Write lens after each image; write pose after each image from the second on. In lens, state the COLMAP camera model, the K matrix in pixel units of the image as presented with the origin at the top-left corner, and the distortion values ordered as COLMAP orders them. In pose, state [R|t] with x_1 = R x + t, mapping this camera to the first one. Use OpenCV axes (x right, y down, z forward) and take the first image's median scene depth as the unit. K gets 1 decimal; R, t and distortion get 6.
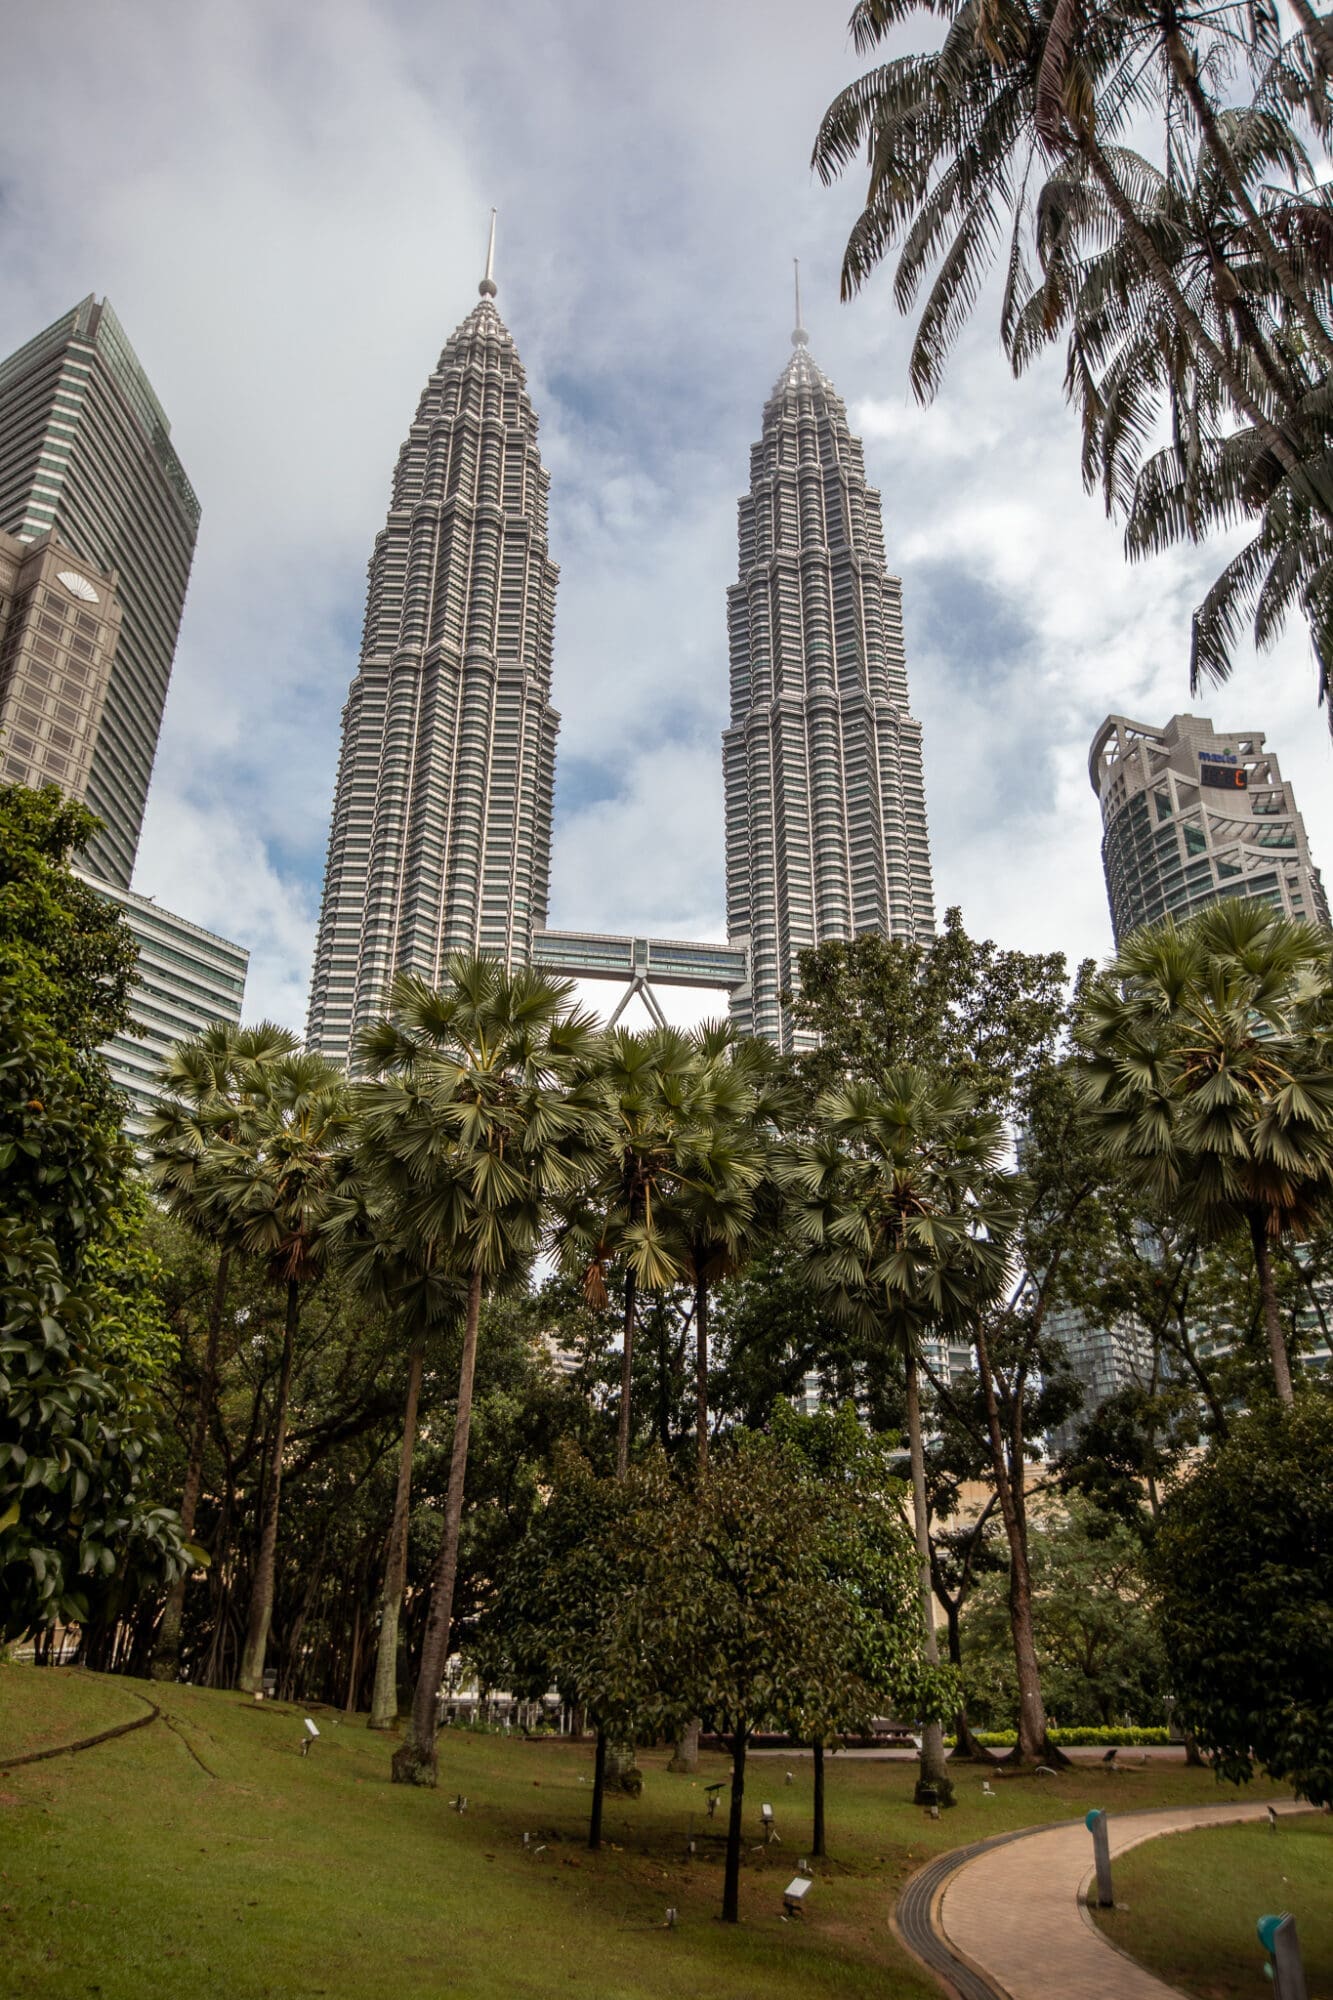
lens RADIAL K [[1815.4, 0, 666.5], [0, 1815.4, 1000.0], [0, 0, 1]] dist [-0.066094, 0.205802]
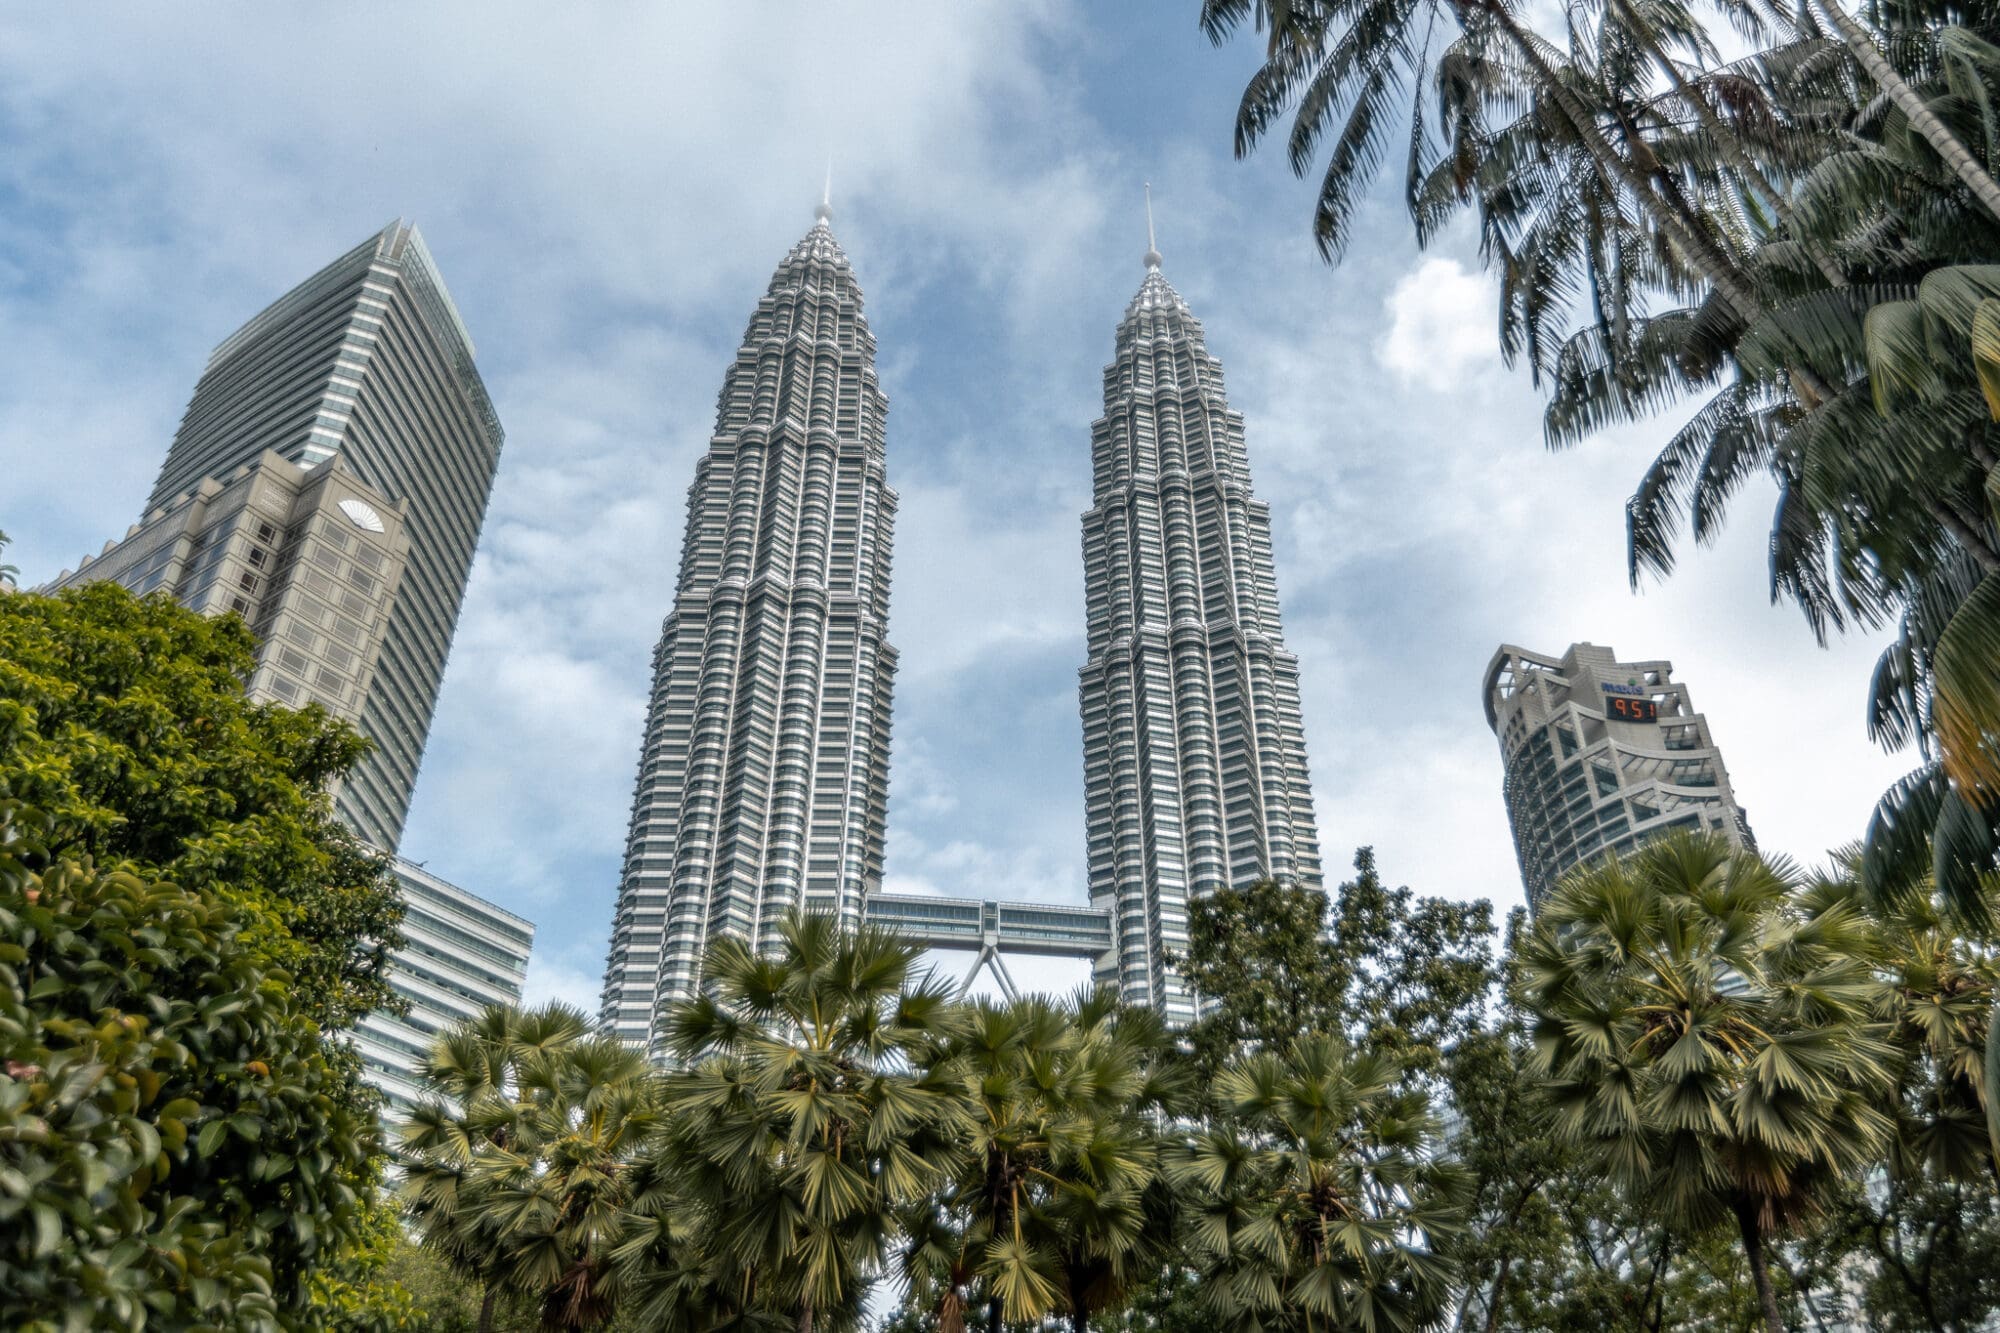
lens RADIAL K [[1660.4, 0, 1000.0], [0, 1660.4, 666.5], [0, 0, 1]] dist [0.000381, -0.015752]
pose [[0.998009, -0.003449, 0.062984, -0.062359], [0.017913, 0.972893, -0.230559, 0.042911], [-0.060481, 0.231228, 0.971018, 0.200803]]
